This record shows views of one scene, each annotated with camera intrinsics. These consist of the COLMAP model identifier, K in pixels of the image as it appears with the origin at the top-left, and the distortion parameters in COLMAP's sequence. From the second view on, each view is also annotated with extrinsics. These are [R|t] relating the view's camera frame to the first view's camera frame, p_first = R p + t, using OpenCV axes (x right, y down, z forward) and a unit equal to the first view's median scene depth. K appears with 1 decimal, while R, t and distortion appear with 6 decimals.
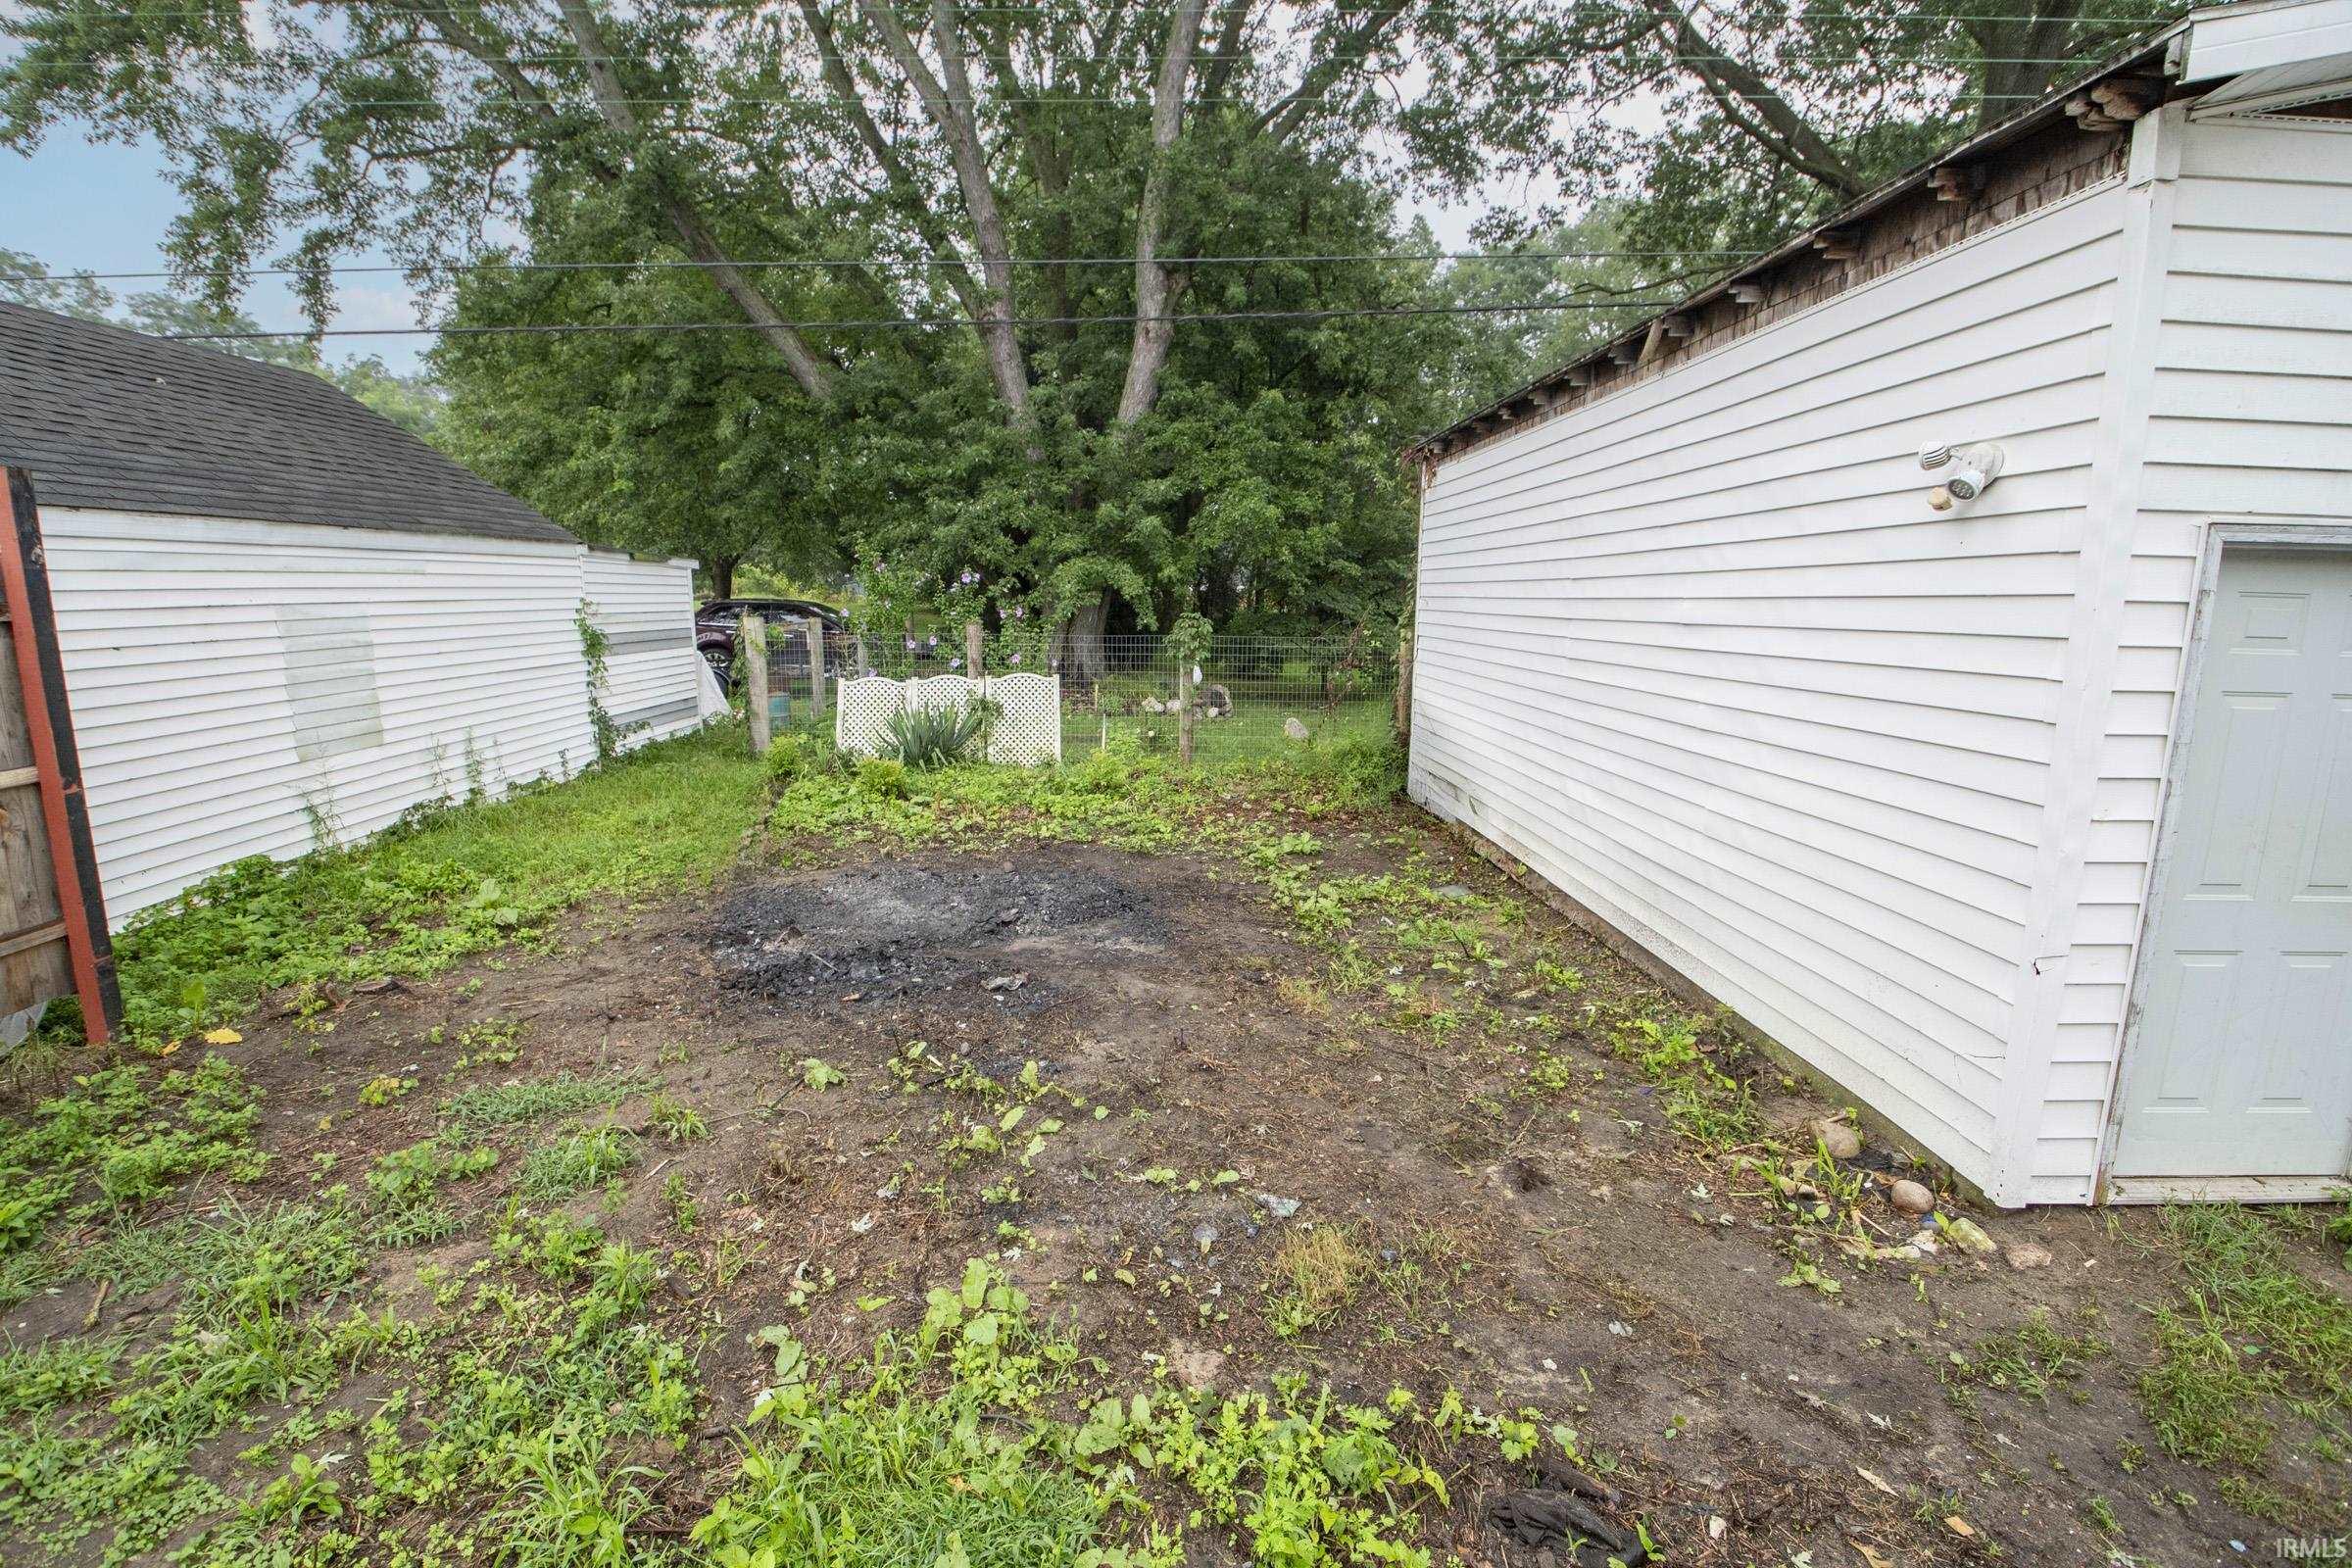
lens RADIAL K [[1034.3, 0, 1161.2], [0, 1034.3, 776.1], [0, 0, 1]] dist [-0.004035, -0.011853]
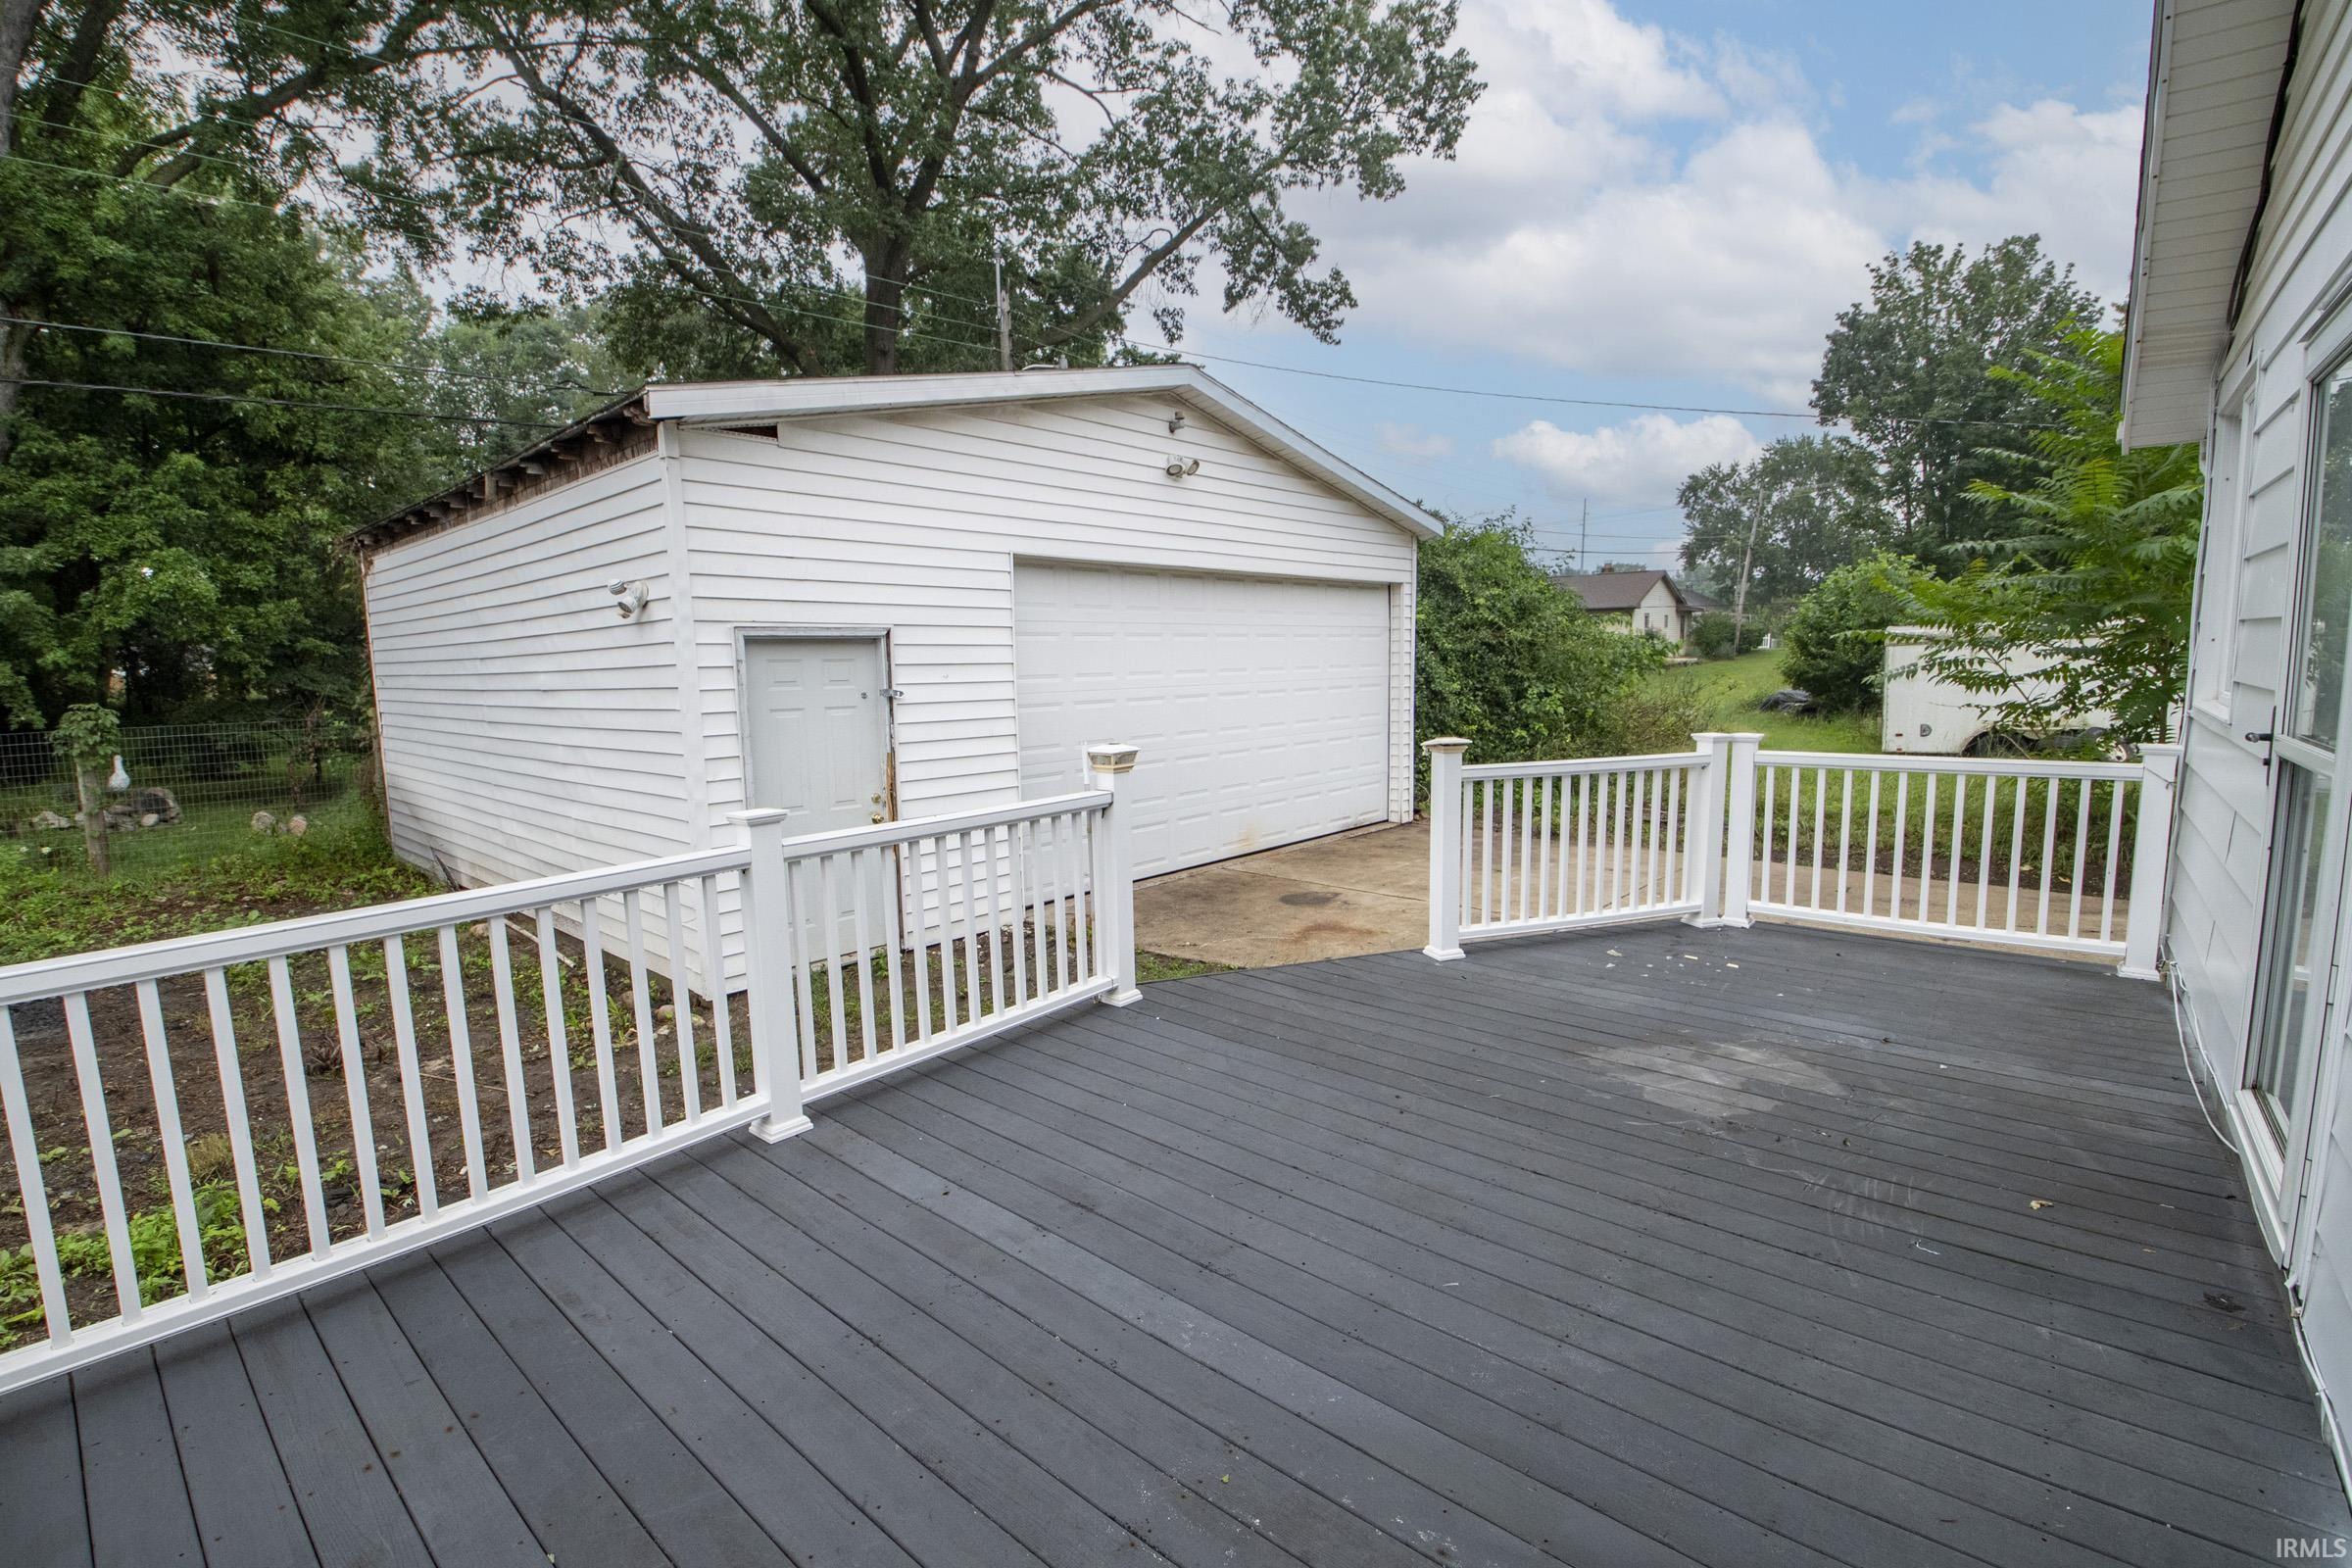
lens RADIAL K [[1034.3, 0, 1143.5], [0, 1034.3, 775.0], [0, 0, 1]] dist [-0.004035, -0.011853]
pose [[0.688559, -0.103125, 0.717810, 0.040754], [0.151443, 0.988461, -0.003264, 0.072414], [-0.709190, 0.110955, 0.696231, -0.412056]]
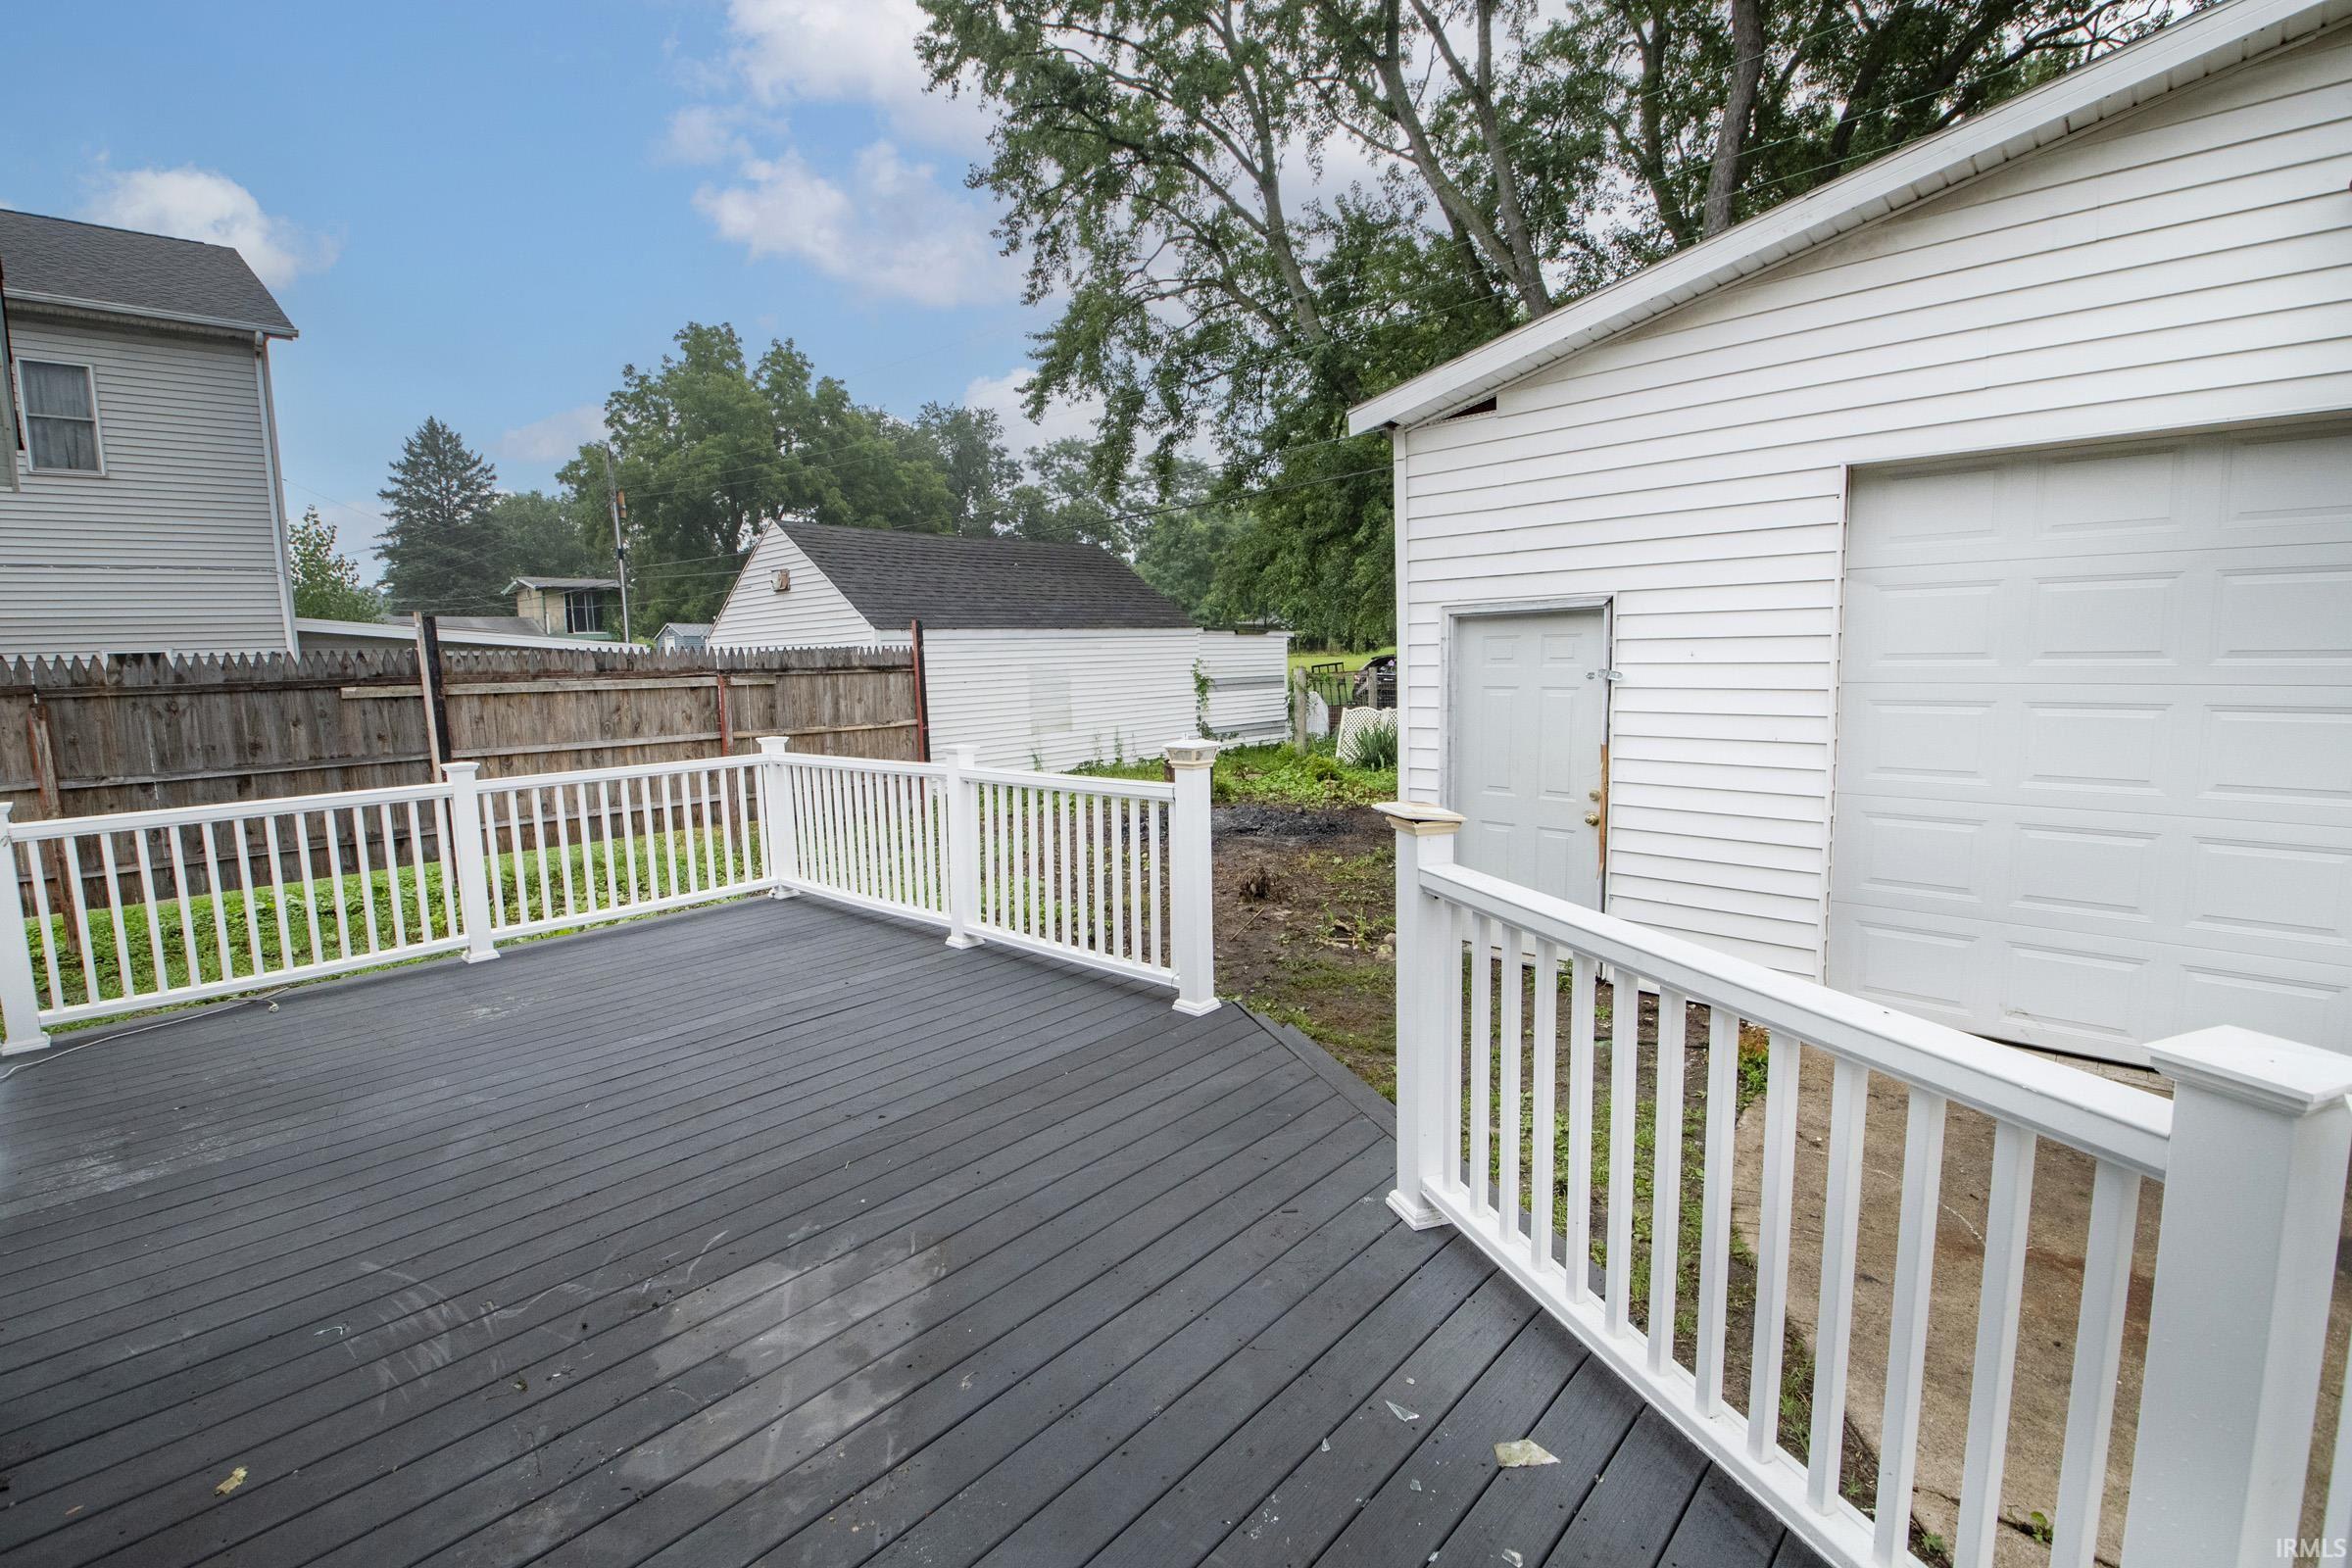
lens RADIAL K [[1034.3, 0, 1149.5], [0, 1034.3, 781.9], [0, 0, 1]] dist [-0.004035, -0.011853]
pose [[0.707689, 0.060767, -0.703906, 0.916645], [-0.092992, 0.995638, -0.007540, 0.080945], [0.700377, 0.070794, 0.710253, -0.398365]]
